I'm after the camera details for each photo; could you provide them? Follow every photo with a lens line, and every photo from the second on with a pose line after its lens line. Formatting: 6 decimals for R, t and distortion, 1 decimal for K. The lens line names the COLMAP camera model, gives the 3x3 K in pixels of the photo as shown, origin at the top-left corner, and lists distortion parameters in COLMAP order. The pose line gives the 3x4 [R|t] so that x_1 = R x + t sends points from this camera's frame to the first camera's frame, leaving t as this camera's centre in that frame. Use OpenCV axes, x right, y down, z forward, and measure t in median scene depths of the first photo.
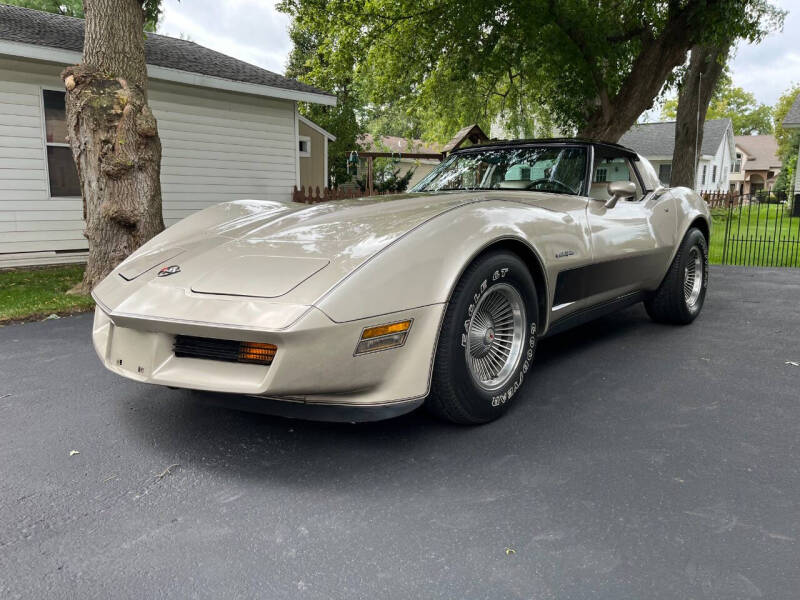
lens RADIAL K [[616.6, 0, 399.2], [0, 616.6, 300.0], [0, 0, 1]] dist [0.031445, -0.056794]
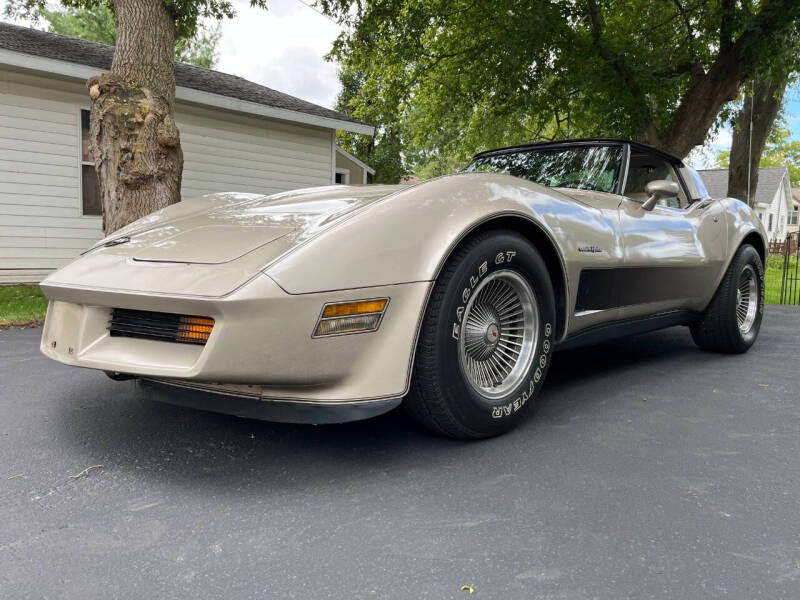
lens RADIAL K [[616.6, 0, 401.1], [0, 616.6, 300.0], [0, 0, 1]] dist [0.031445, -0.056794]
pose [[0.997147, 0.030151, -0.069199, 0.074779], [-0.035054, 0.996877, -0.070768, 0.071722], [0.066849, 0.072992, 0.995090, 0.147544]]
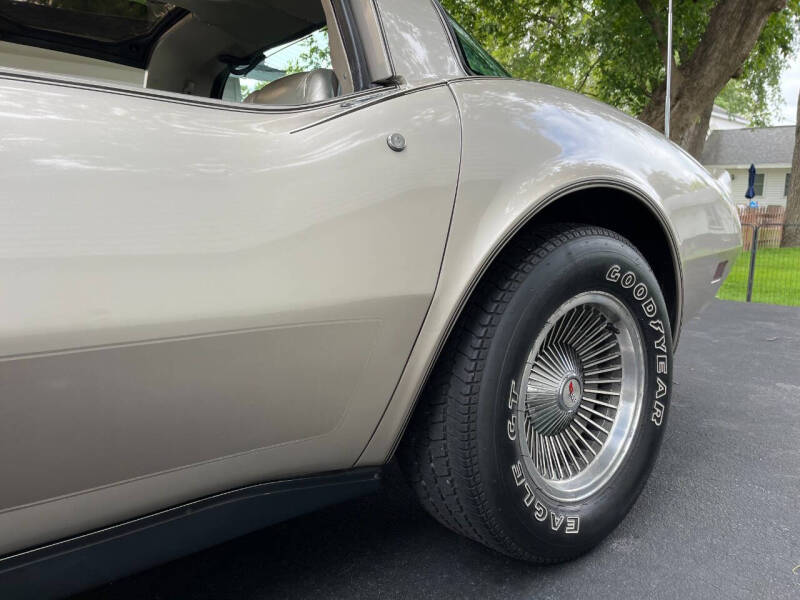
lens RADIAL K [[616.6, 0, 400.7], [0, 616.6, 300.7], [0, 0, 1]] dist [0.031445, -0.056794]
pose [[0.983296, 0.031104, -0.179338, 0.090677], [-0.042951, 0.997117, -0.062558, 0.018348], [0.176876, 0.069216, 0.981796, 0.431123]]
